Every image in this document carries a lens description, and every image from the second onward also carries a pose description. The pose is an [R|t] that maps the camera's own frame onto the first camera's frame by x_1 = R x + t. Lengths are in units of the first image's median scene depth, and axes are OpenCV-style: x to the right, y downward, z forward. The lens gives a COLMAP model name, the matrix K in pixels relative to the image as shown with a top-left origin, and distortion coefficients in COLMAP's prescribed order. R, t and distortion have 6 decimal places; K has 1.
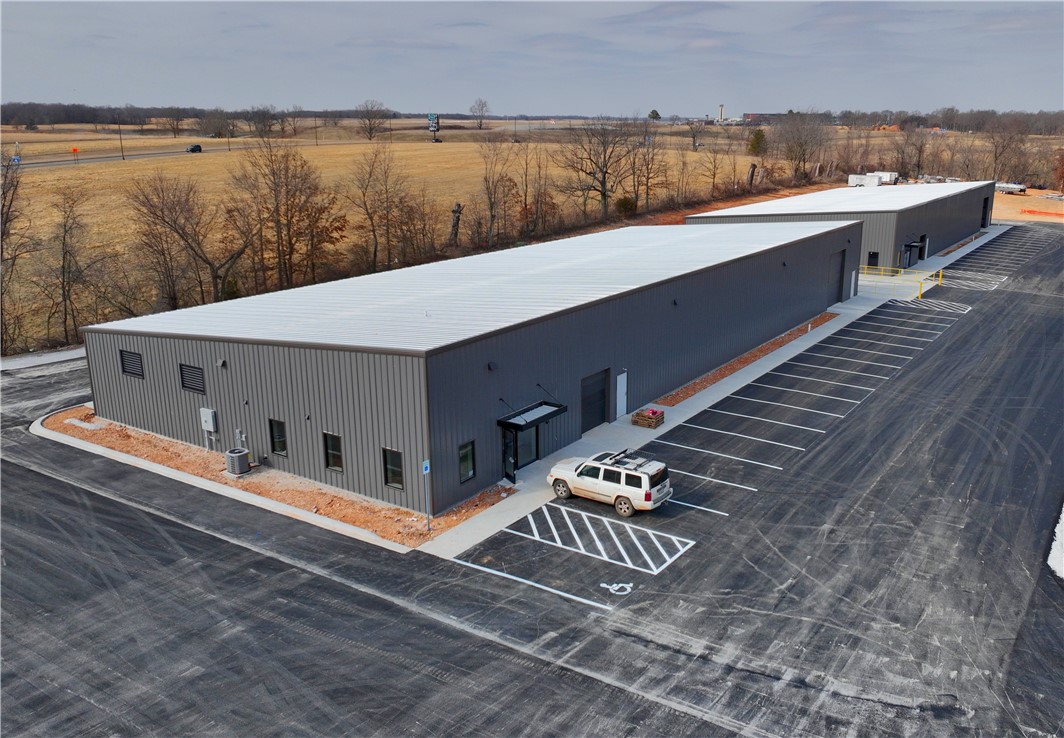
lens RADIAL K [[914.3, 0, 592.5], [0, 914.3, 369.5], [0, 0, 1]] dist [0.006393, -0.002621]
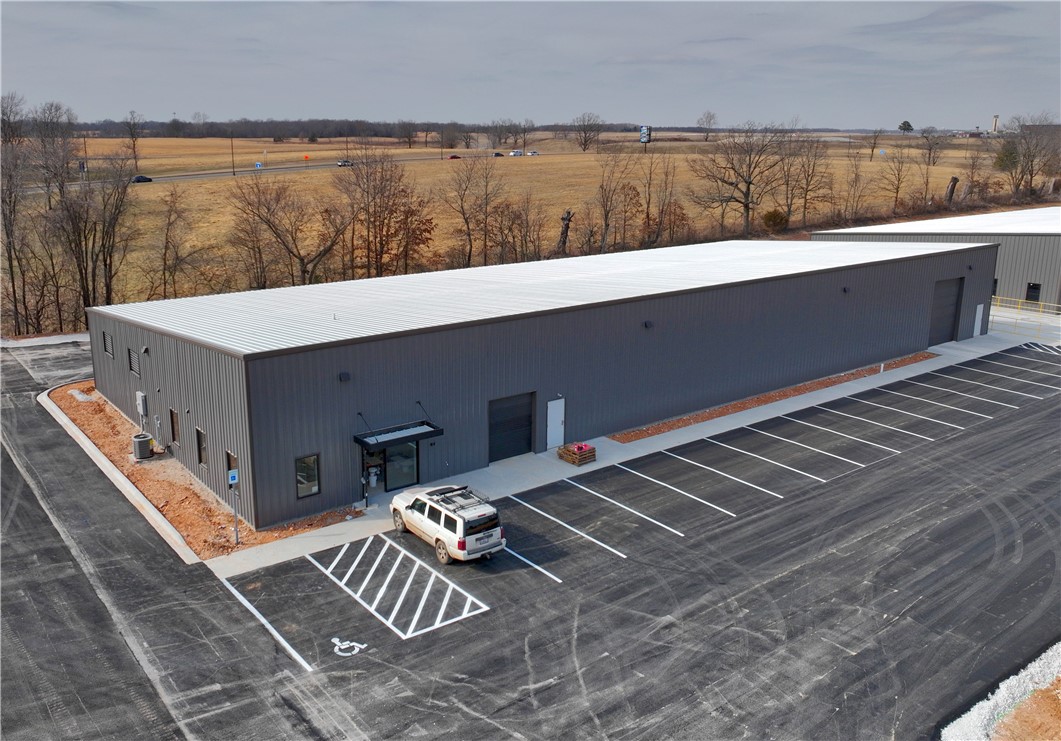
lens RADIAL K [[899.9, 0, 487.8], [0, 899.9, 346.7], [0, 0, 1]] dist [0.005390, -0.010114]
pose [[0.931944, 0.081099, -0.353416, 0.311002], [-0.092990, 0.995526, -0.016765, -0.029368], [0.350475, 0.048488, 0.935316, 0.174948]]
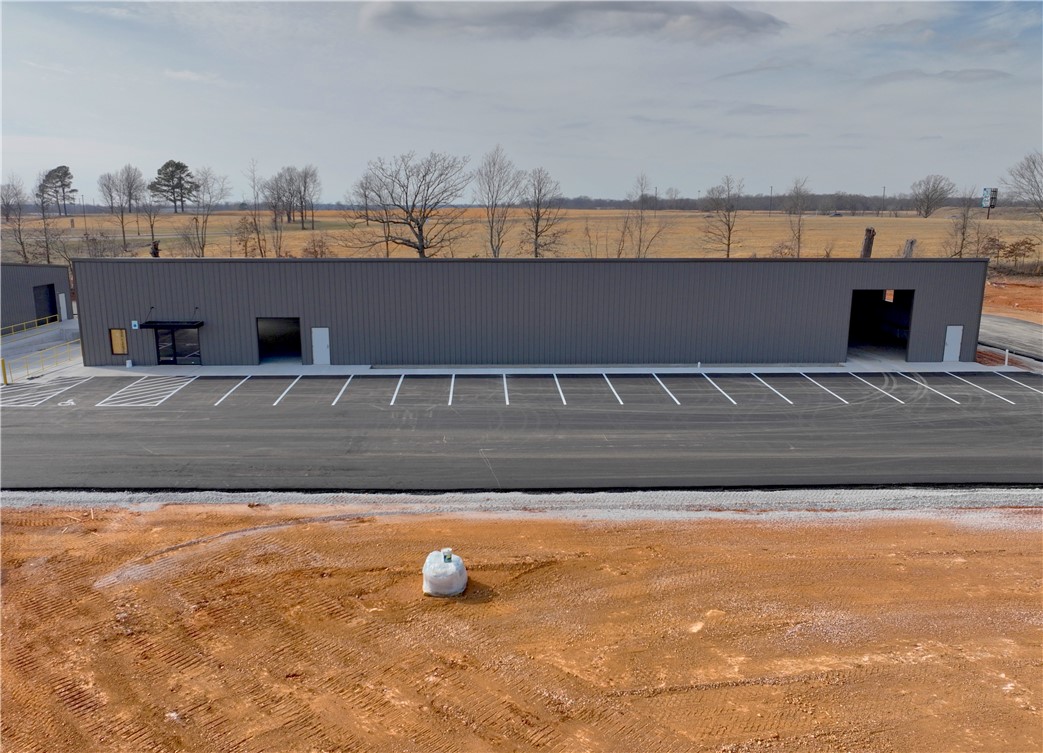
lens RADIAL K [[818.9, 0, 521.5], [0, 818.9, 376.5], [0, 0, 1]] dist [-0.002279, -0.004425]
pose [[0.563234, 0.161472, -0.810367, 2.066992], [-0.216992, 0.975204, 0.043499, -0.400850], [0.797296, 0.151343, 0.584306, 2.003366]]
